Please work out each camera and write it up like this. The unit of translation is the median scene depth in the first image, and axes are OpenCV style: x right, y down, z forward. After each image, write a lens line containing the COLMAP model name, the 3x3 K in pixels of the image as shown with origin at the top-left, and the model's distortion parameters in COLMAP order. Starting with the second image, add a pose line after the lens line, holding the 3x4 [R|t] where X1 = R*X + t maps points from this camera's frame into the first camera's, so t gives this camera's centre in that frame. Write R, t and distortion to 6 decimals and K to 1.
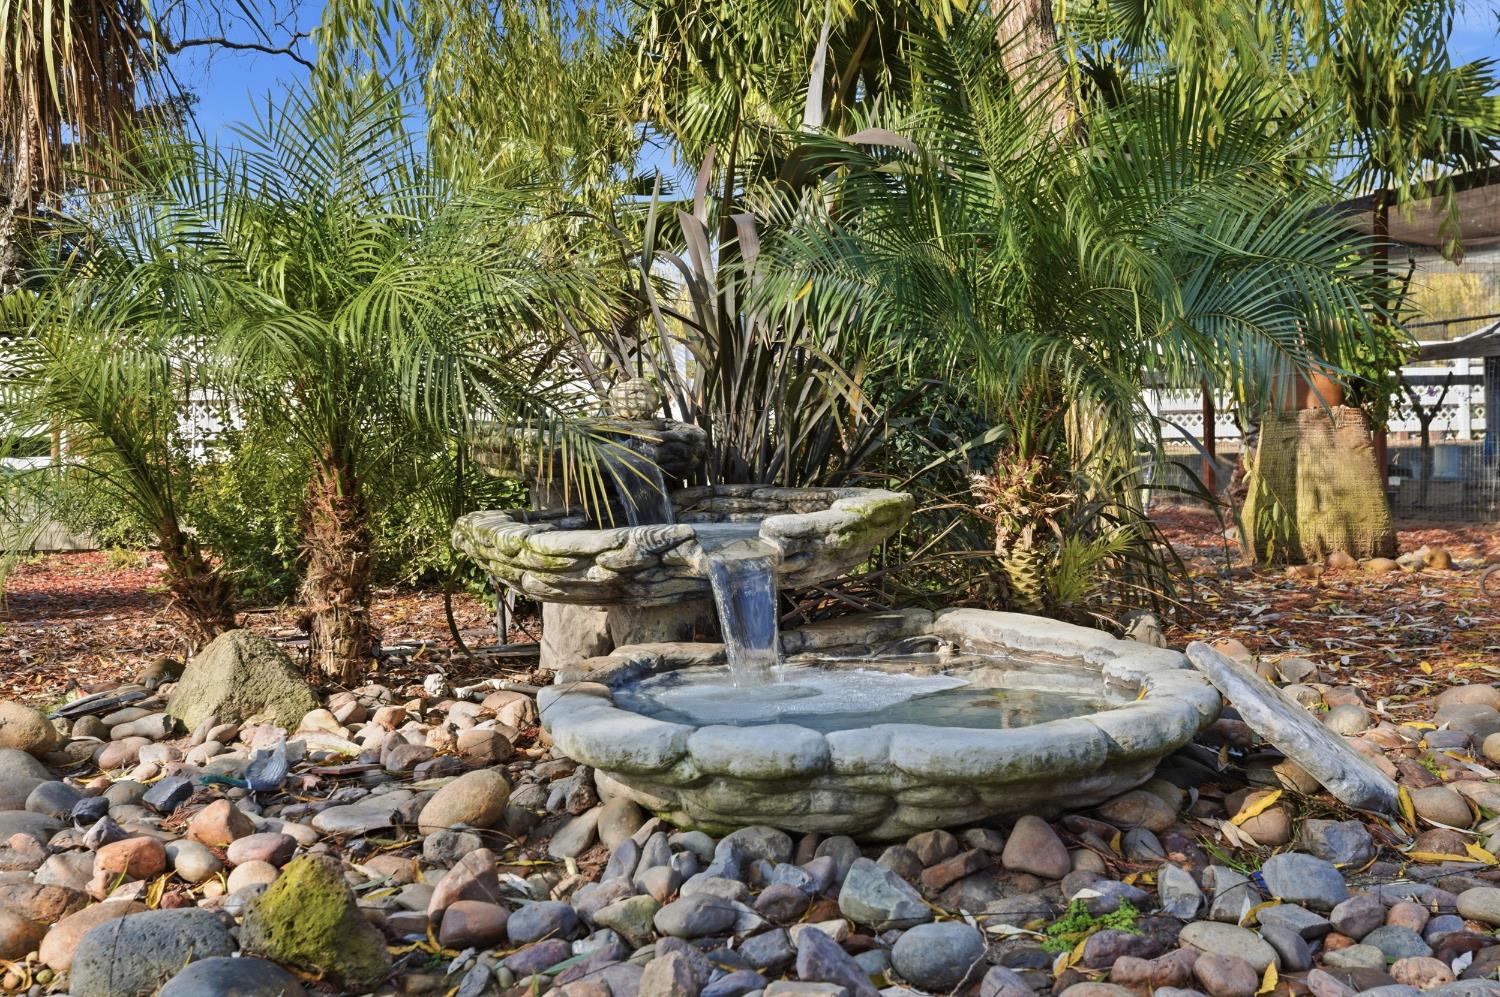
lens RADIAL K [[1426.5, 0, 749.9], [0, 1426.5, 495.8], [0, 0, 1]] dist [0.000652, 0.000000]
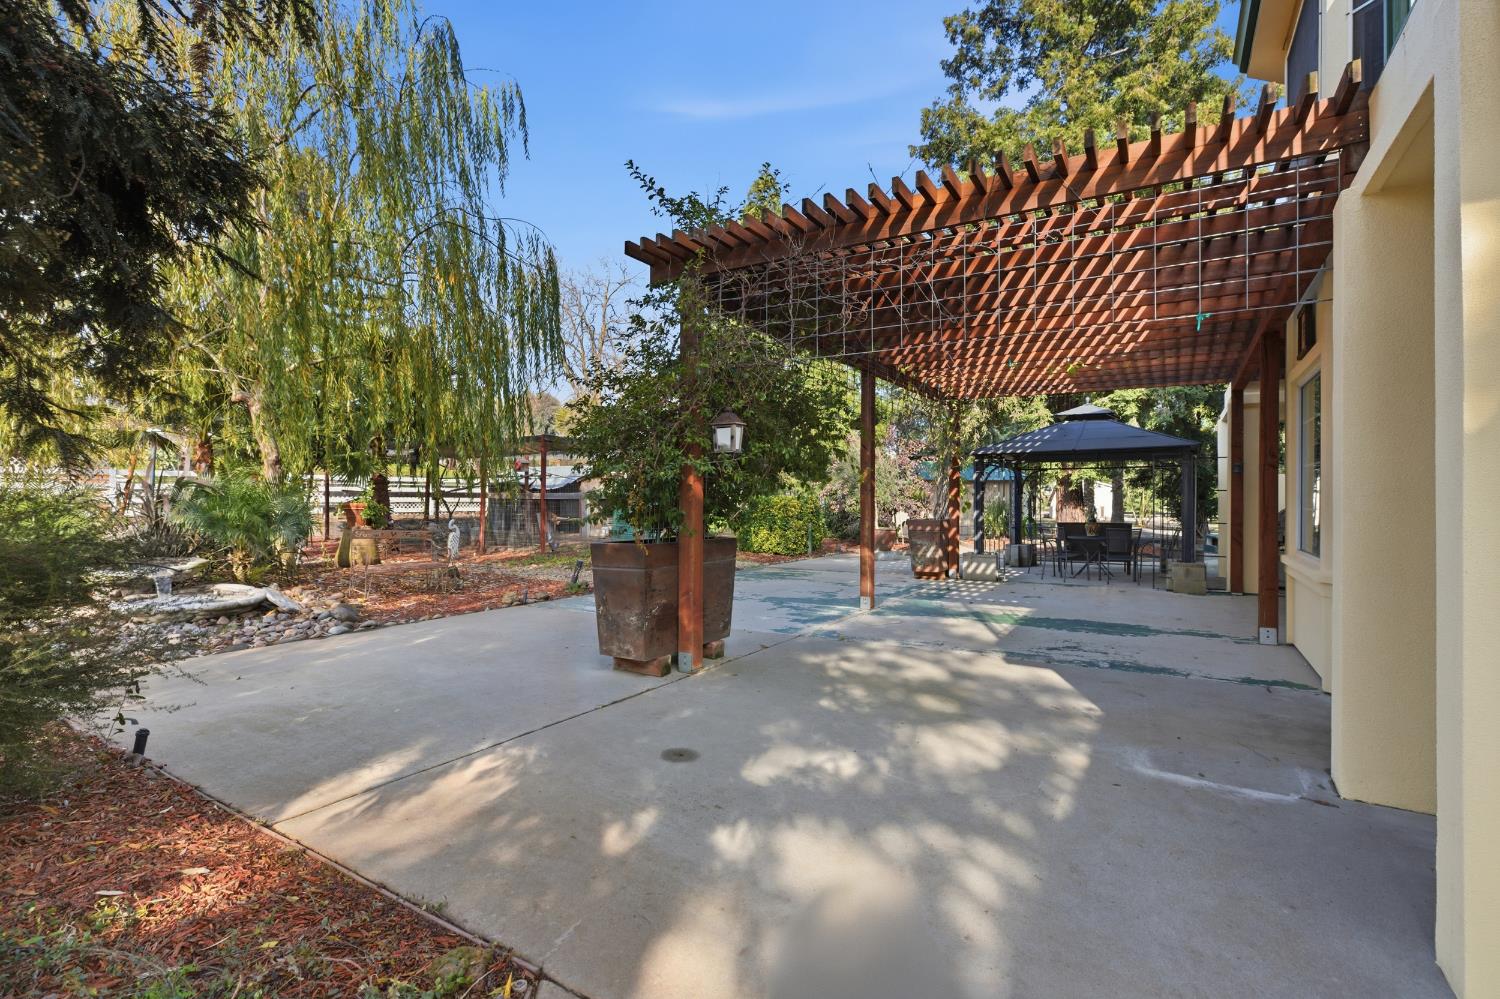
lens RADIAL K [[684.1, 0, 753.1], [0, 684.1, 500.6], [0, 0, 1]] dist [0.002228, 0.000262]
pose [[0.745463, 0.032934, 0.665733, -0.065748], [-0.015802, 0.999371, -0.031745, -0.164024], [-0.666360, 0.013145, 0.745514, -2.028083]]
